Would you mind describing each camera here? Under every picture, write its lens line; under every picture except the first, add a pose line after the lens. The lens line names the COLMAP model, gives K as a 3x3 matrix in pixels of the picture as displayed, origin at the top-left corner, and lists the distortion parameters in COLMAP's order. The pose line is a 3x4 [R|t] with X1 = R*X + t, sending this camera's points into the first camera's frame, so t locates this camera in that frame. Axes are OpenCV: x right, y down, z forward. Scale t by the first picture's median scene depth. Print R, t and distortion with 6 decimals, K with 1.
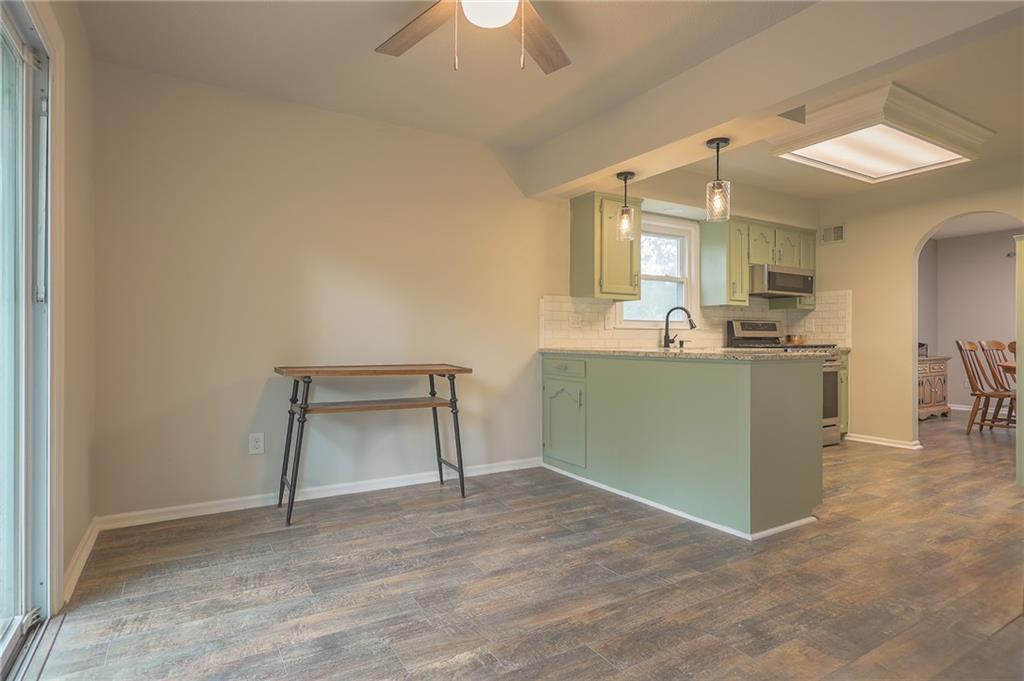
lens RADIAL K [[490.3, 0, 512.0], [0, 490.3, 340.5], [0, 0, 1]] dist [0.001227, 0.000736]
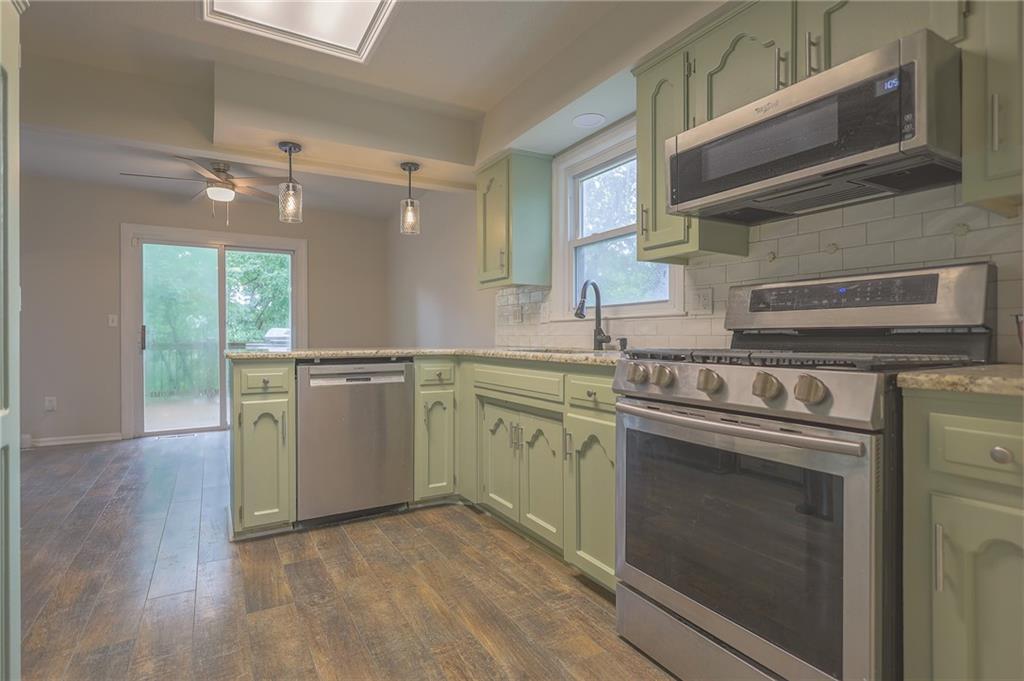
lens RADIAL K [[496.7, 0, 519.2], [0, 496.7, 337.2], [0, 0, 1]] dist [-0.000663, 0.000679]
pose [[0.056312, 0.001008, -0.998413, 0.840139], [0.000154, 0.999999, 0.001019, -0.001350], [0.998413, -0.000211, 0.056312, 0.801288]]
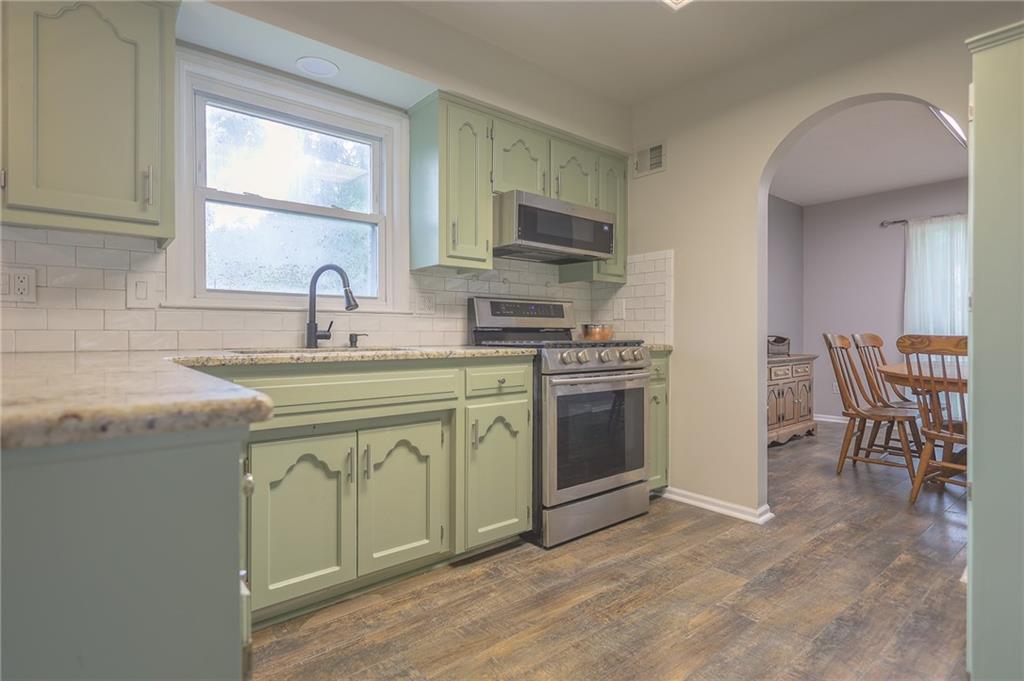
lens RADIAL K [[496.7, 0, 519.2], [0, 496.7, 337.2], [0, 0, 1]] dist [-0.000663, 0.000679]
pose [[0.982728, -0.002524, 0.185040, 0.393696], [0.001509, 0.999983, 0.005625, 0.000770], [-0.185051, -0.005248, 0.982715, 0.436164]]
